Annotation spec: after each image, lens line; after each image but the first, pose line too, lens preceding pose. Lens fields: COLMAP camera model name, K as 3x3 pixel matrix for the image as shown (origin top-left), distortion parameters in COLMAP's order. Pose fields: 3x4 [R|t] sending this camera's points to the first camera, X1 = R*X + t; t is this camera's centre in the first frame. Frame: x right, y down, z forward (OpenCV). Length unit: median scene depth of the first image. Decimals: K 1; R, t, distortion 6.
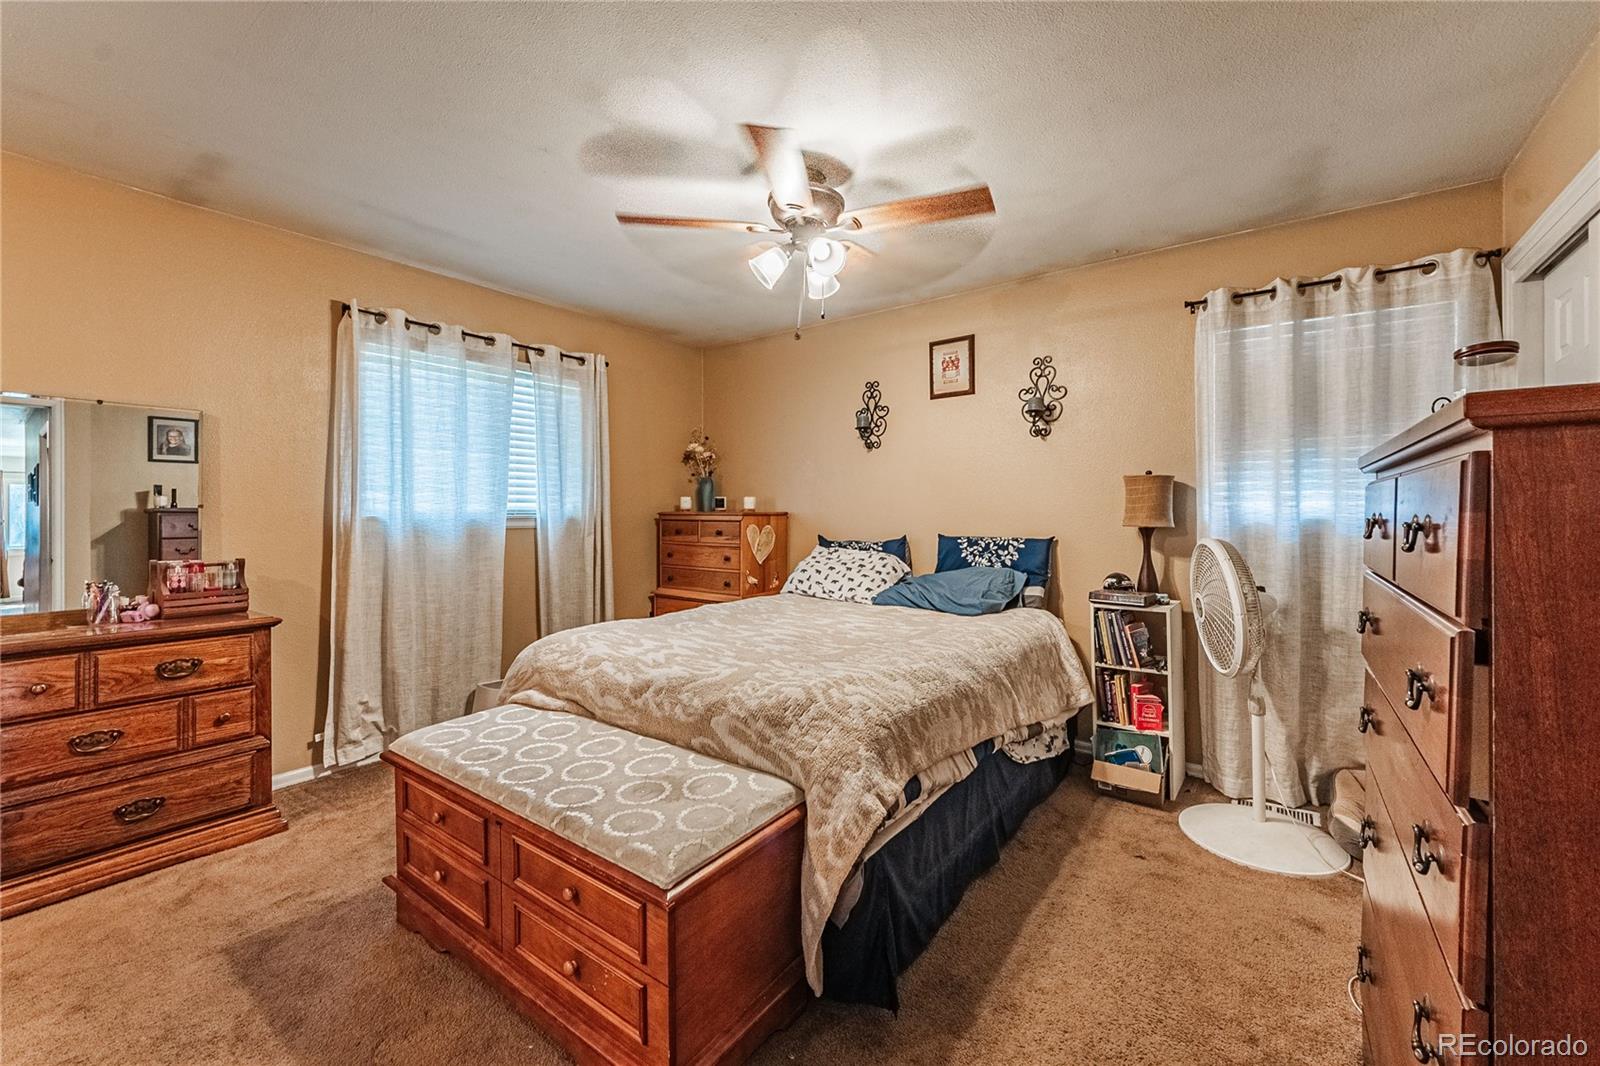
lens RADIAL K [[635.2, 0, 803.6], [0, 635.2, 514.3], [0, 0, 1]] dist [-0.001027, -0.000174]
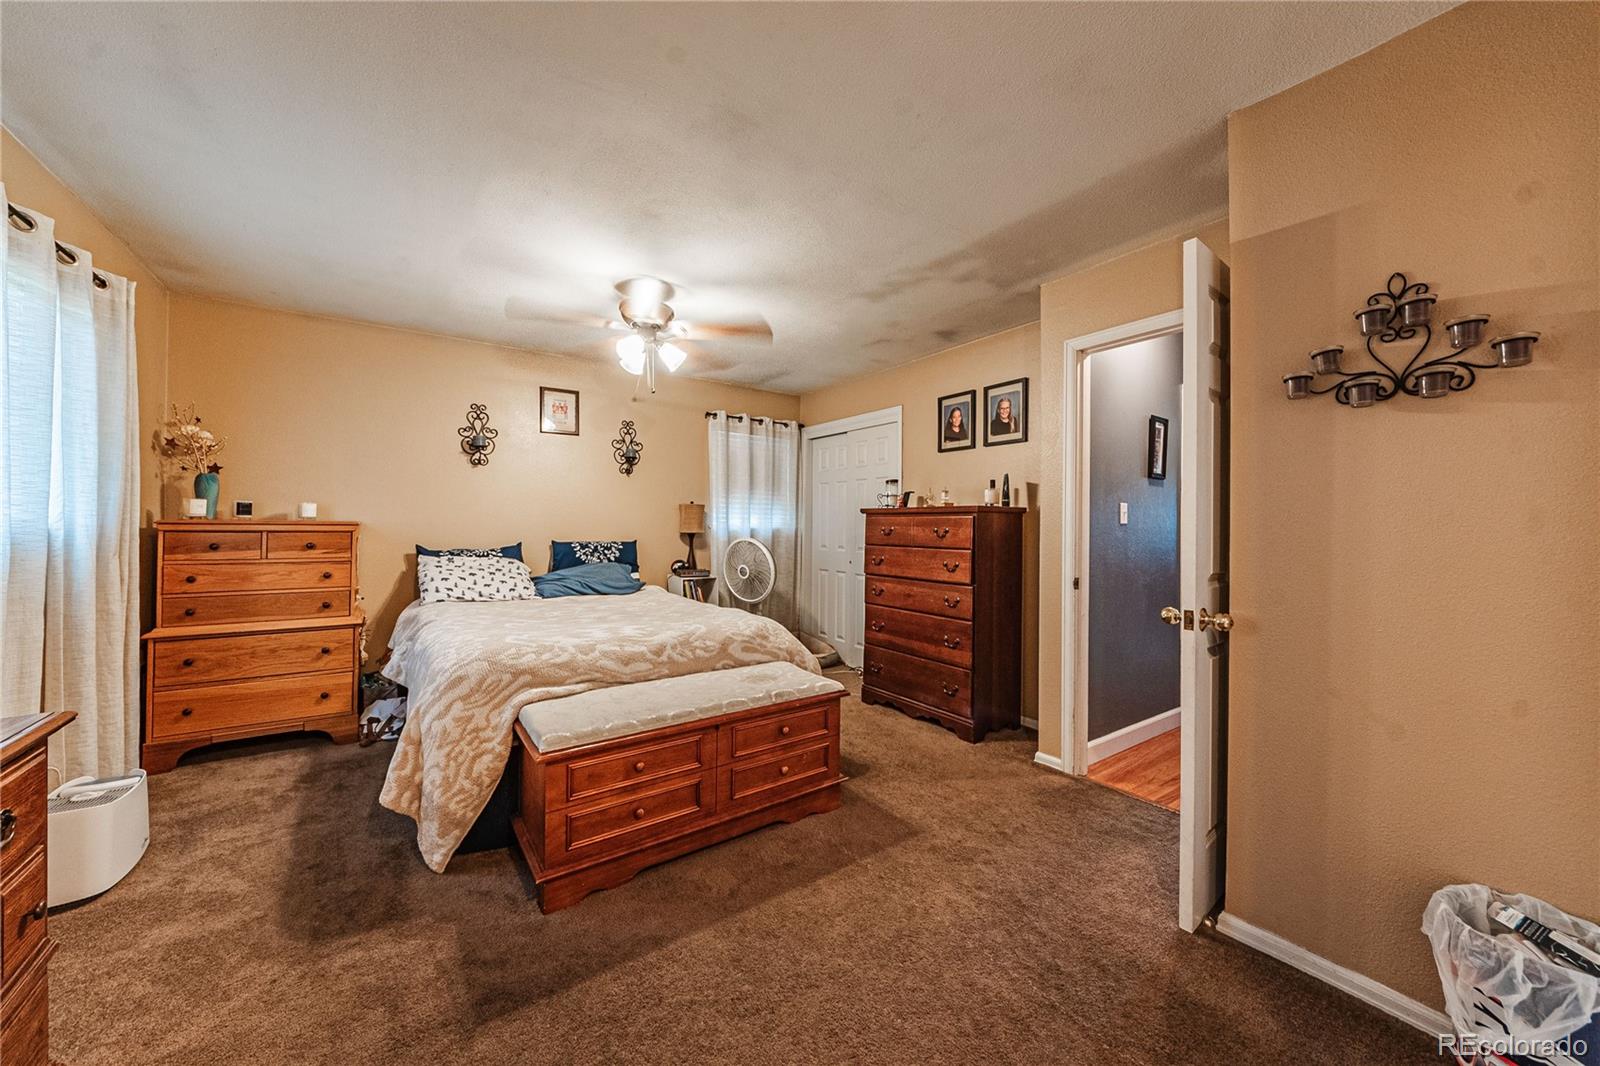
lens RADIAL K [[579.2, 0, 814.3], [0, 579.2, 524.9], [0, 0, 1]] dist [-0.000062, -0.000043]
pose [[0.302107, 0.003407, 0.953268, -0.805930], [-0.007669, 0.999970, -0.001143, -0.003320], [-0.953243, -0.006965, 0.302124, 0.163599]]
